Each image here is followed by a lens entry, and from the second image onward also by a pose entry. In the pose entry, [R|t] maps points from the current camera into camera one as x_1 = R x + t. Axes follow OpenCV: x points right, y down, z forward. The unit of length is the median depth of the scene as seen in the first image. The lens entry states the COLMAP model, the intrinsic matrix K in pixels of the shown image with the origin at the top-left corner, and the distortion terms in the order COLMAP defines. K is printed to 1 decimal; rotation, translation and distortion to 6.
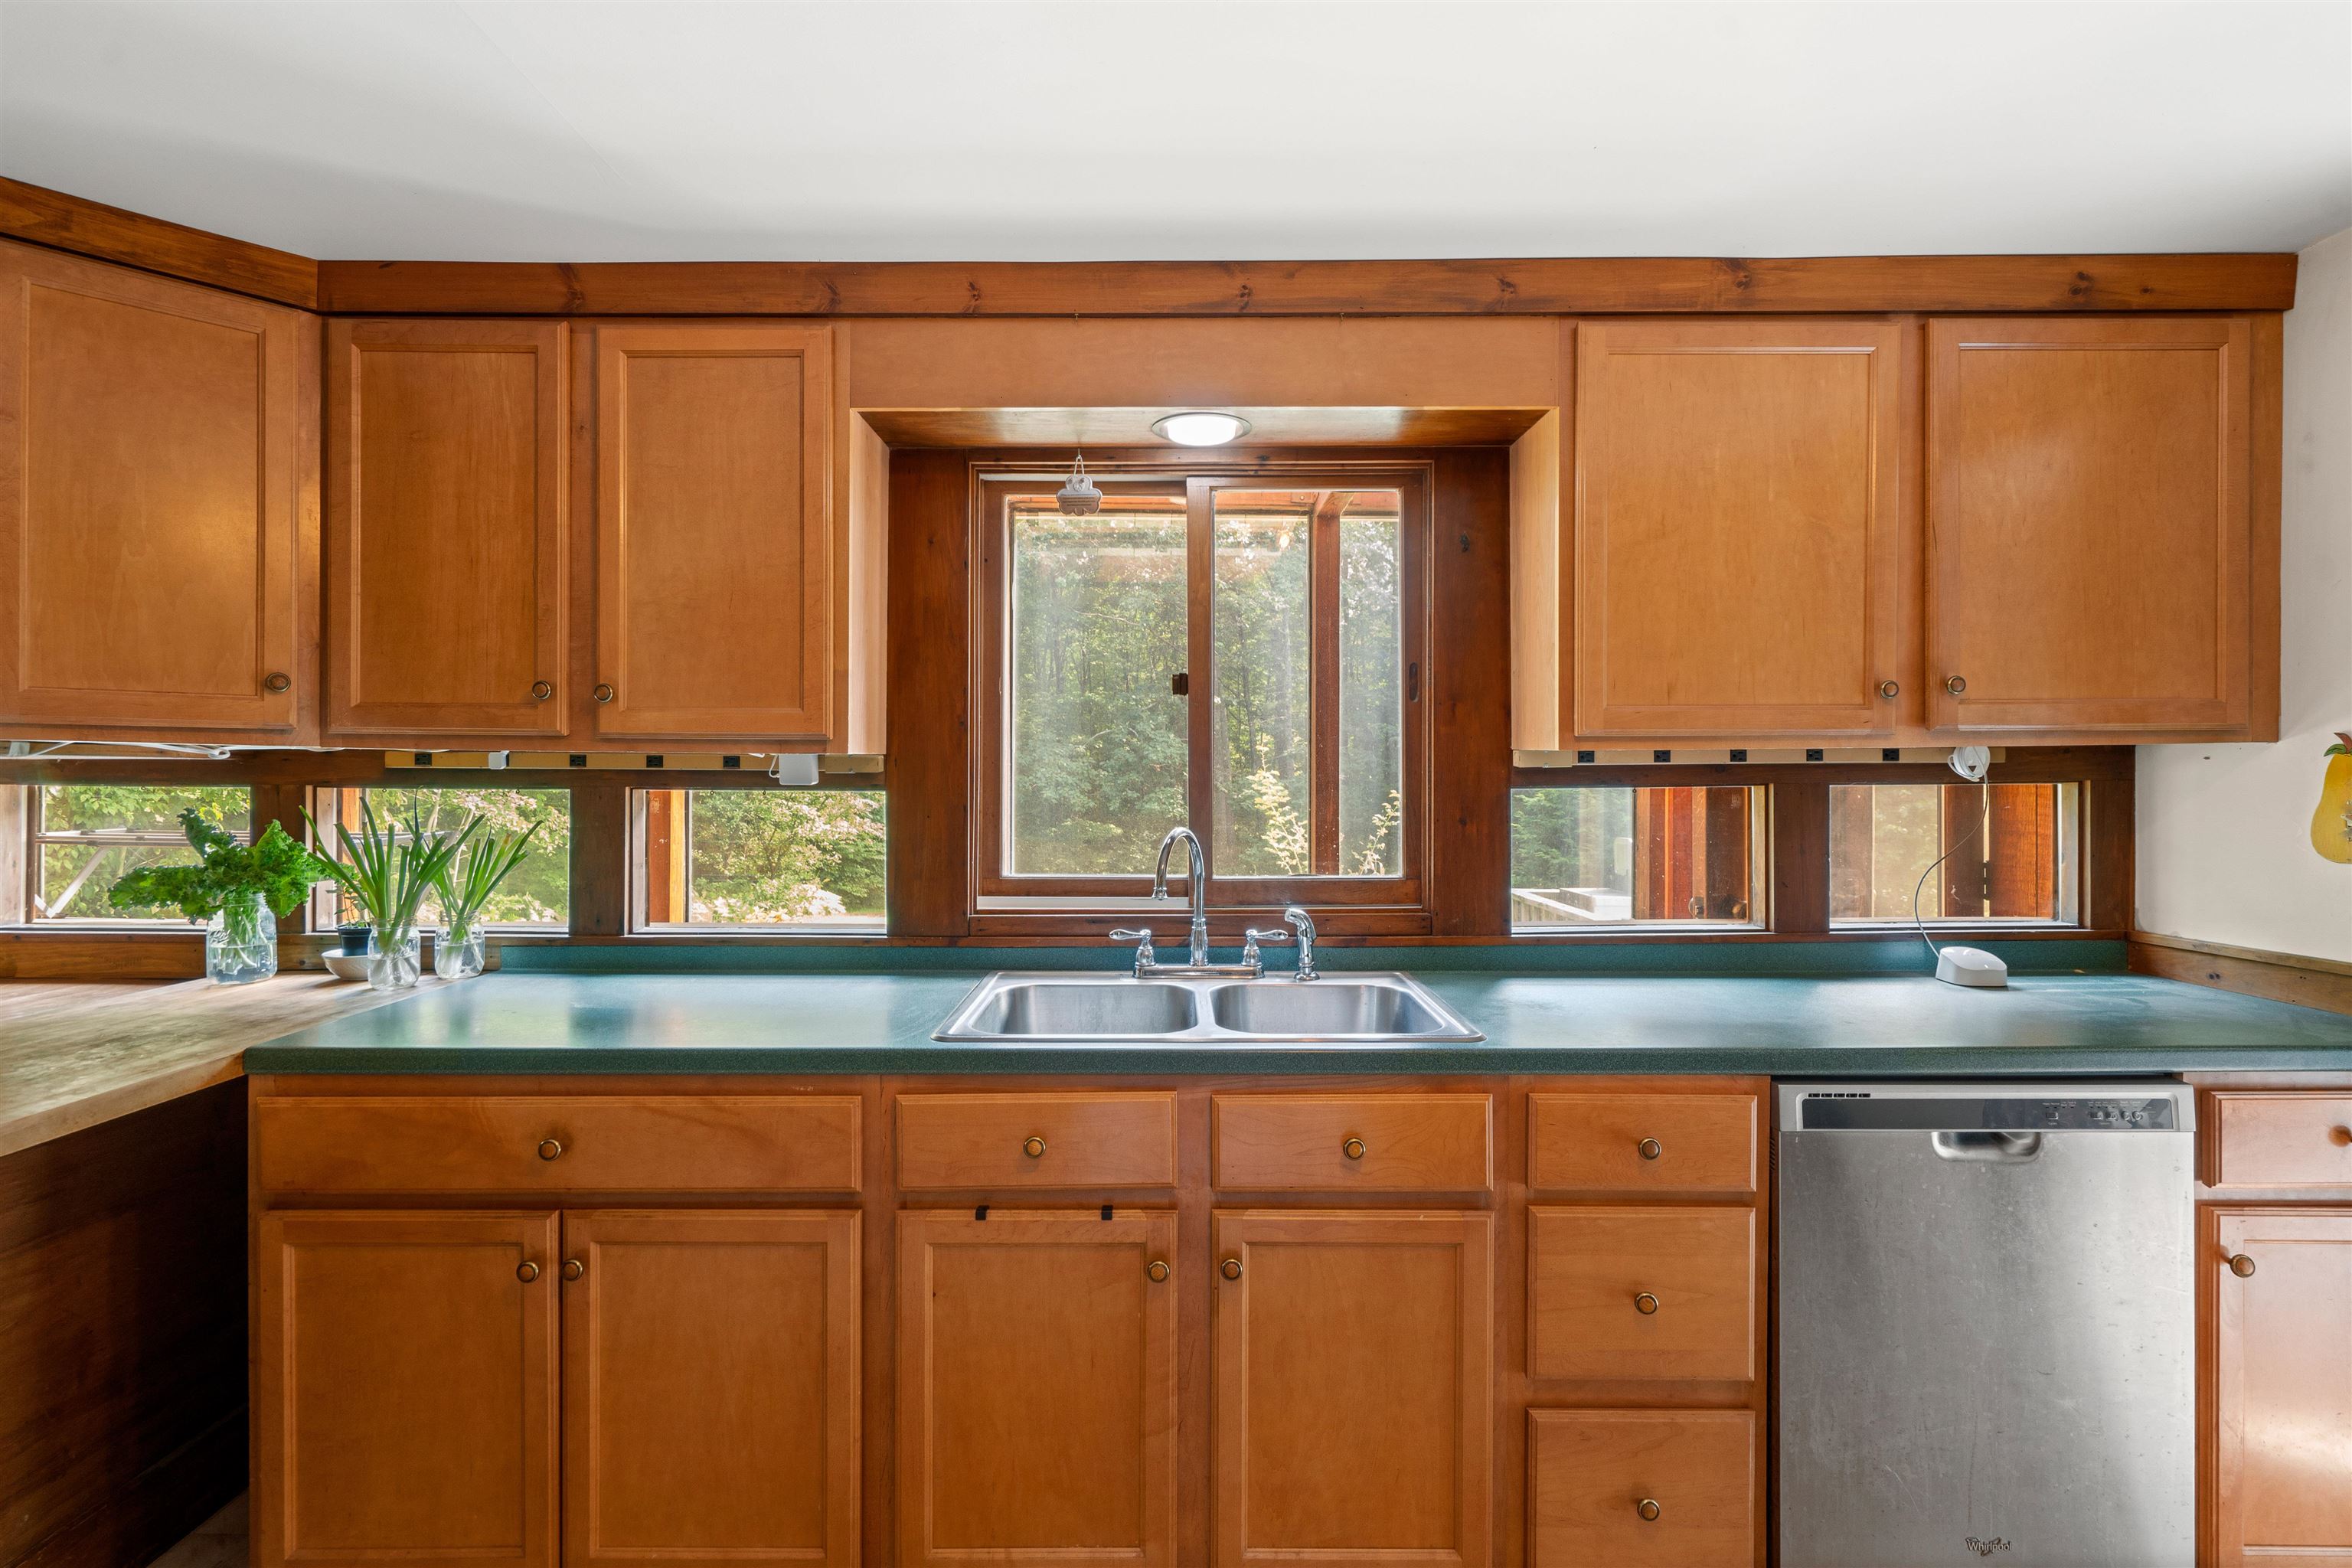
lens RADIAL K [[1102.1, 0, 1174.4], [0, 1102.1, 774.4], [0, 0, 1]] dist [-0.000691, 0.000480]
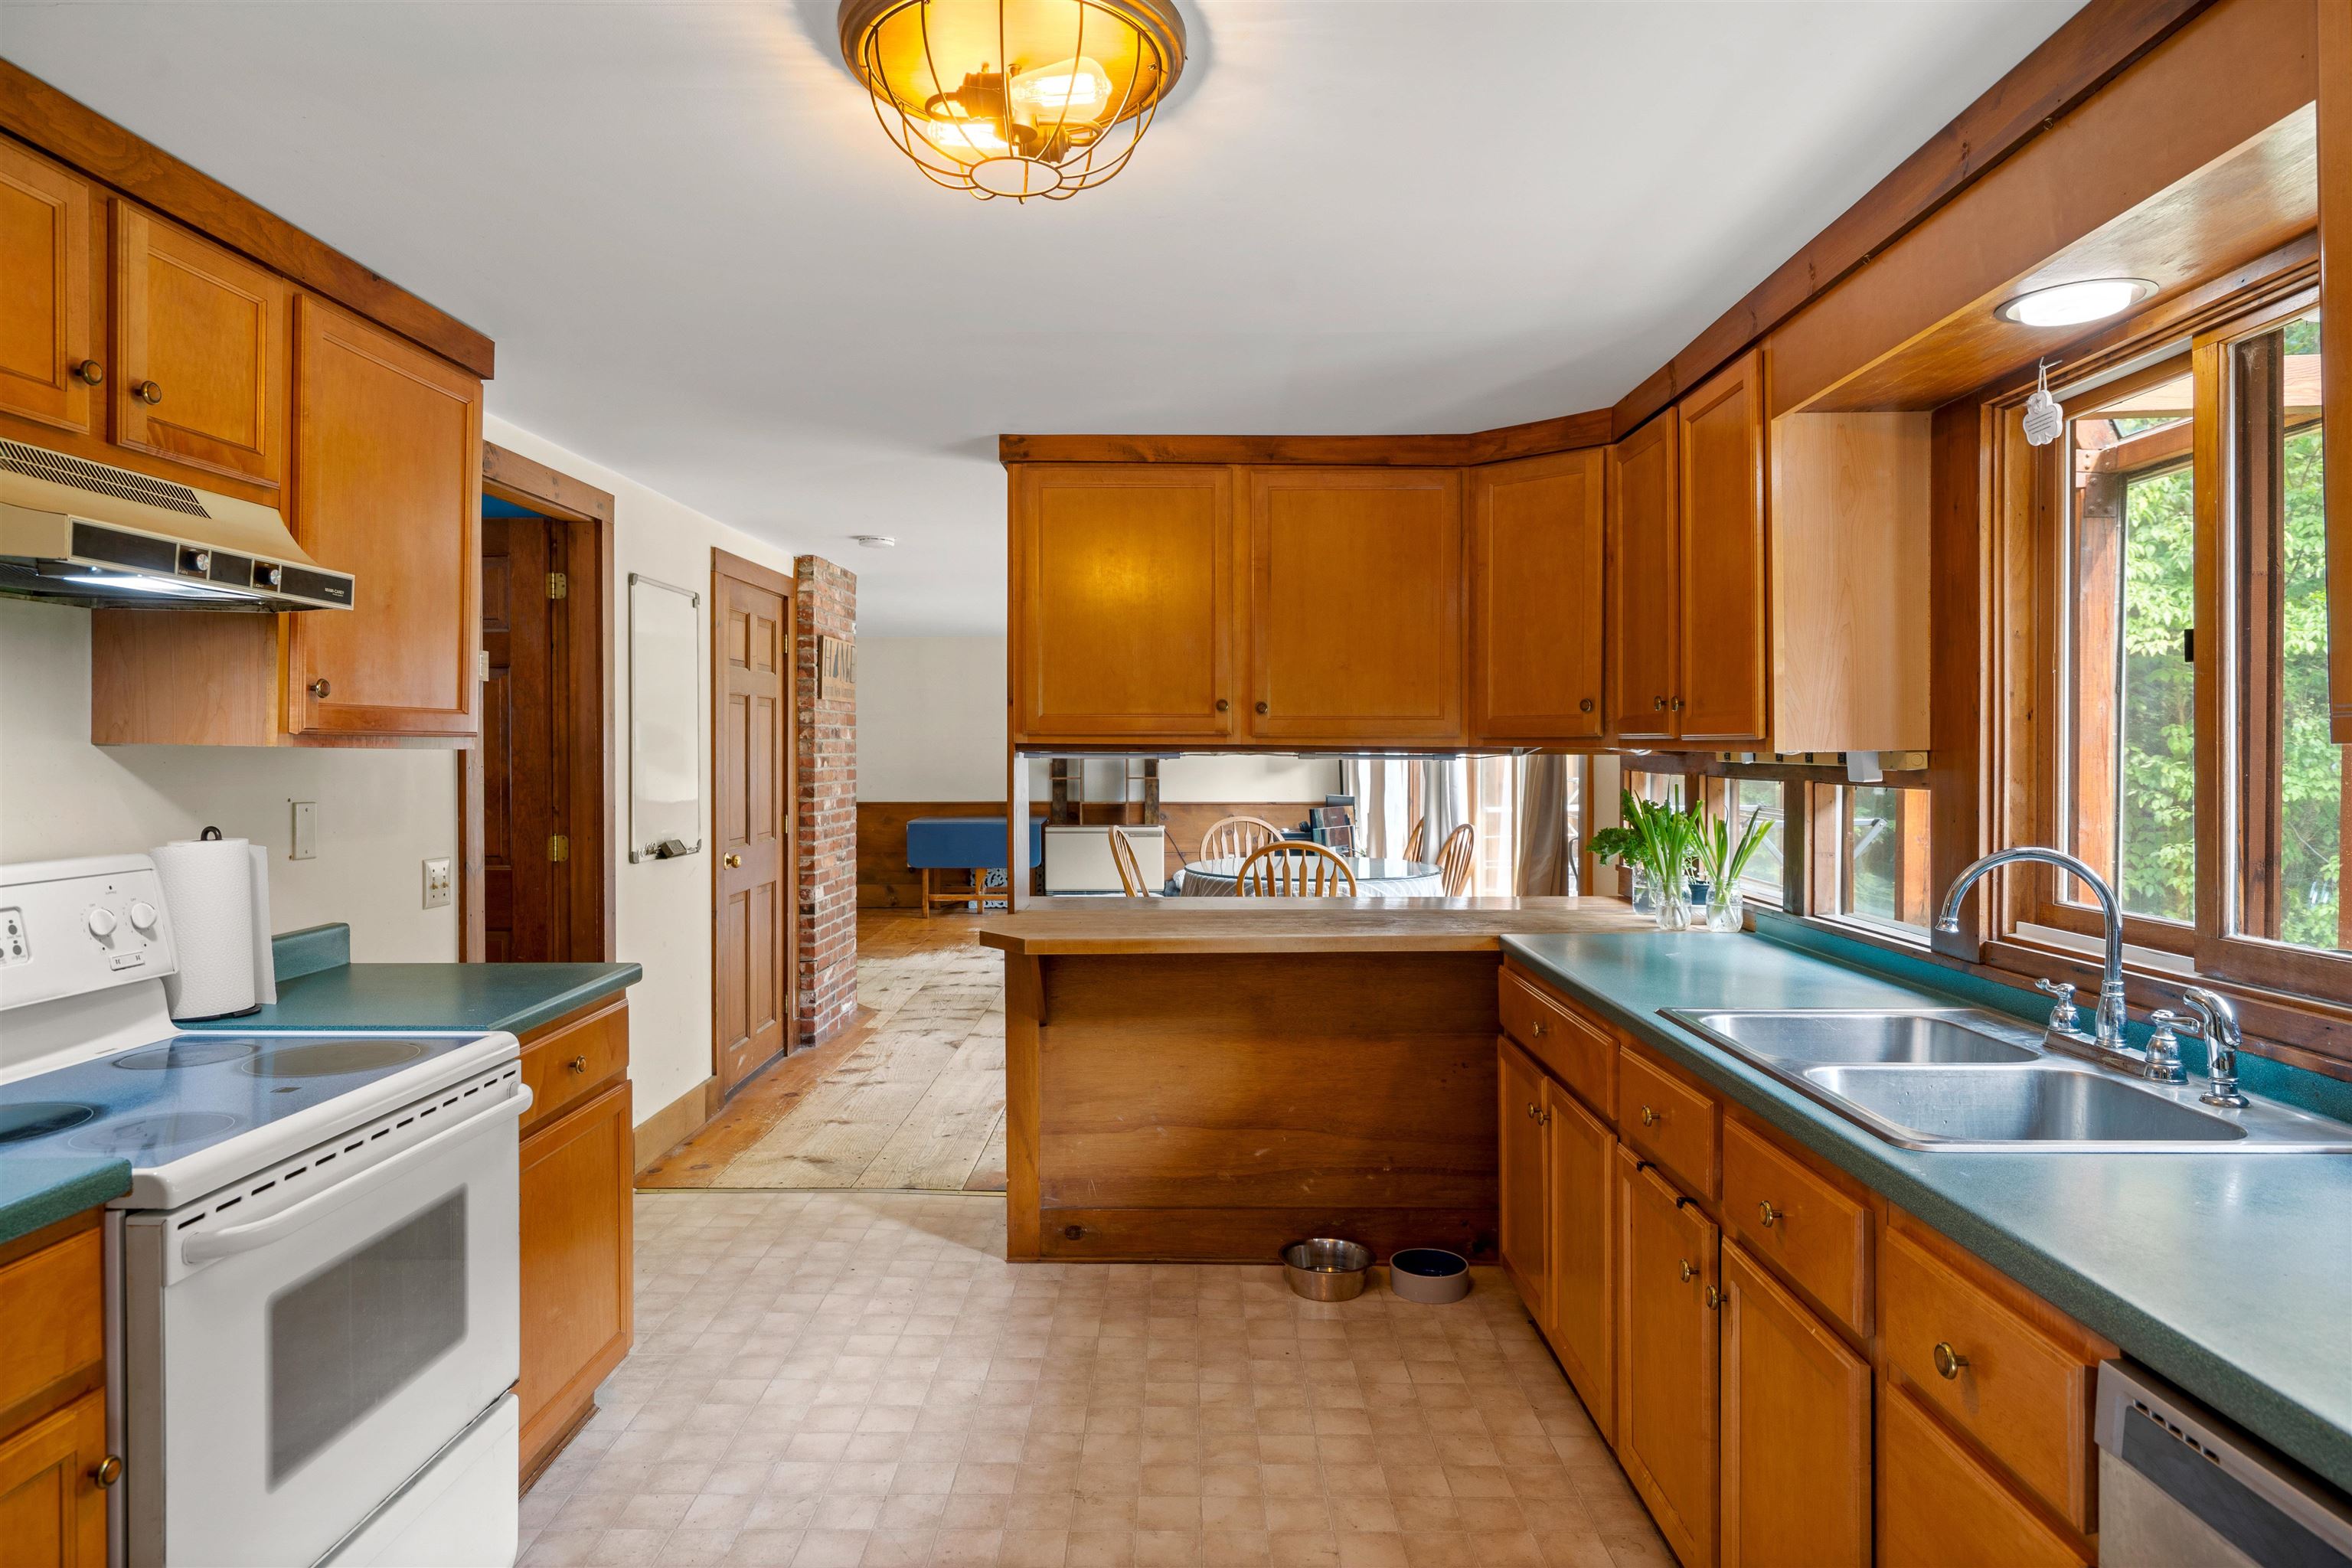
lens RADIAL K [[1405.7, 0, 1175.8], [0, 1405.7, 770.9], [0, 0, 1]] dist [0.005266, 0.001549]
pose [[-0.014867, 0.012270, -0.999814, 1.047031], [-0.000621, 0.999924, 0.012281, -0.016993], [0.999889, 0.000803, -0.014859, 0.456480]]
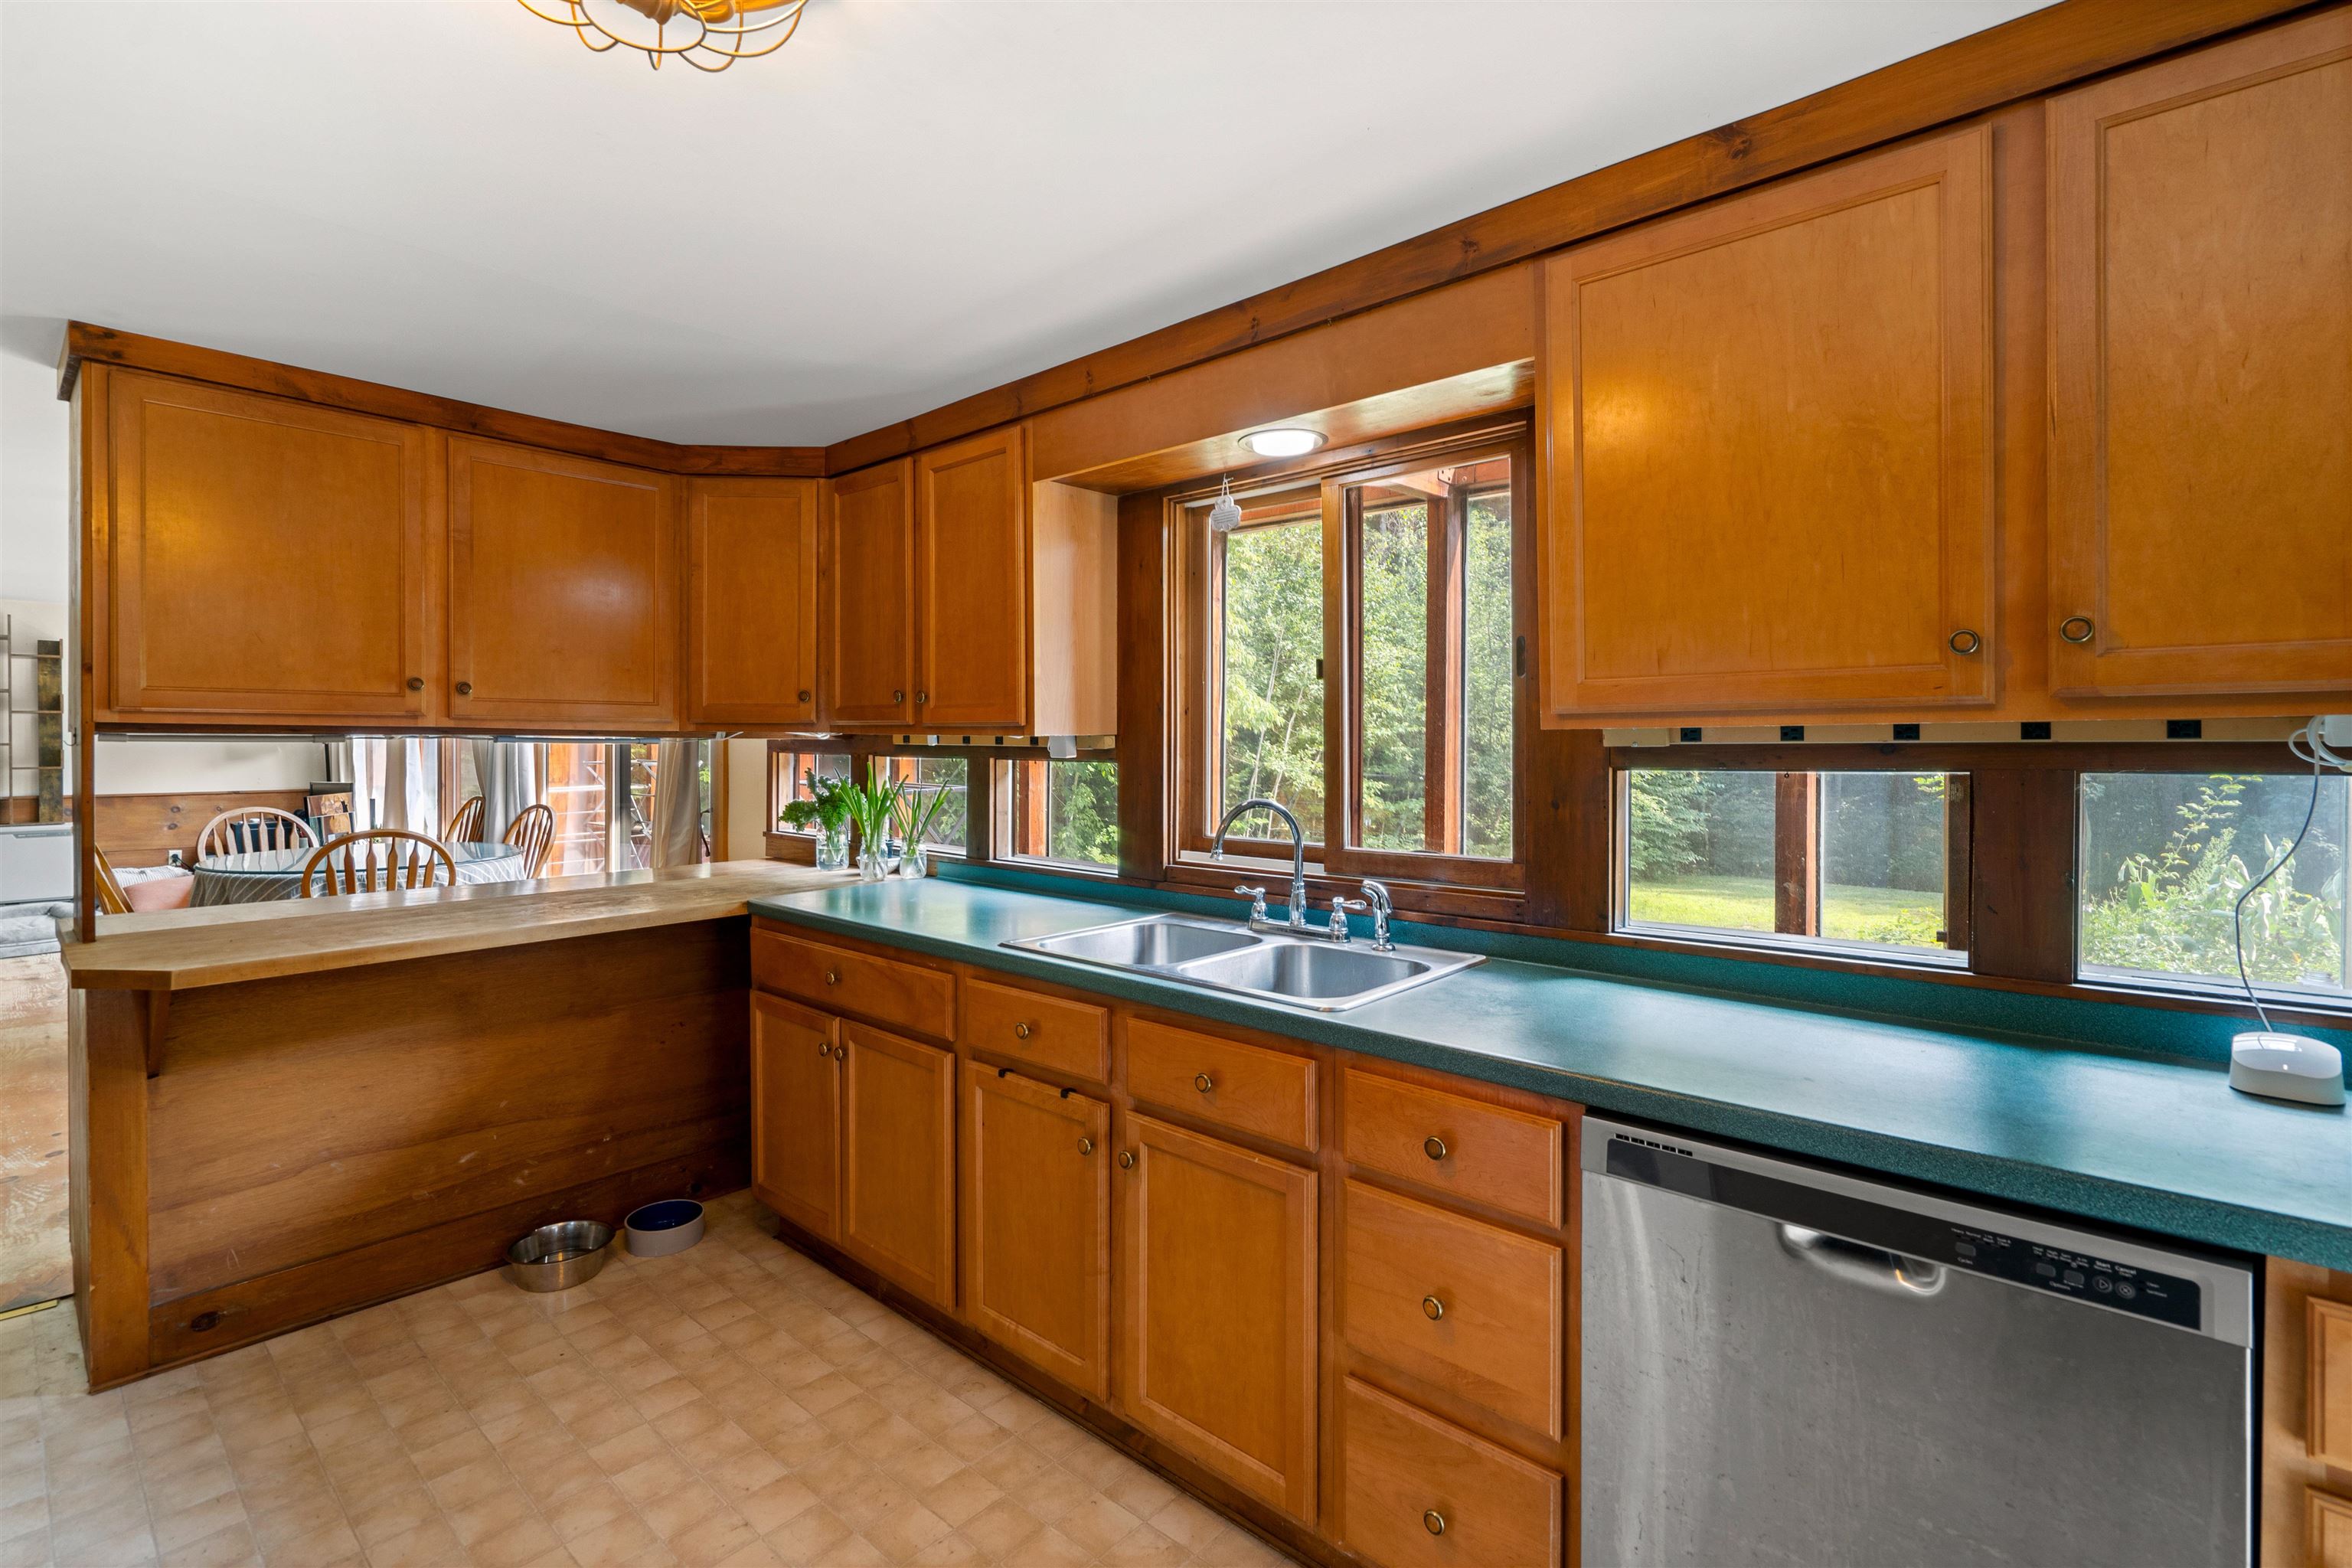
lens RADIAL K [[1079.4, 0, 1168.3], [0, 1079.4, 751.9], [0, 0, 1]] dist [-0.001886, 0.000854]
pose [[0.736894, 0.006567, -0.675977, 0.733968], [-0.001256, 0.999964, 0.008345, -0.010184], [0.676007, -0.005300, 0.736876, 0.126734]]
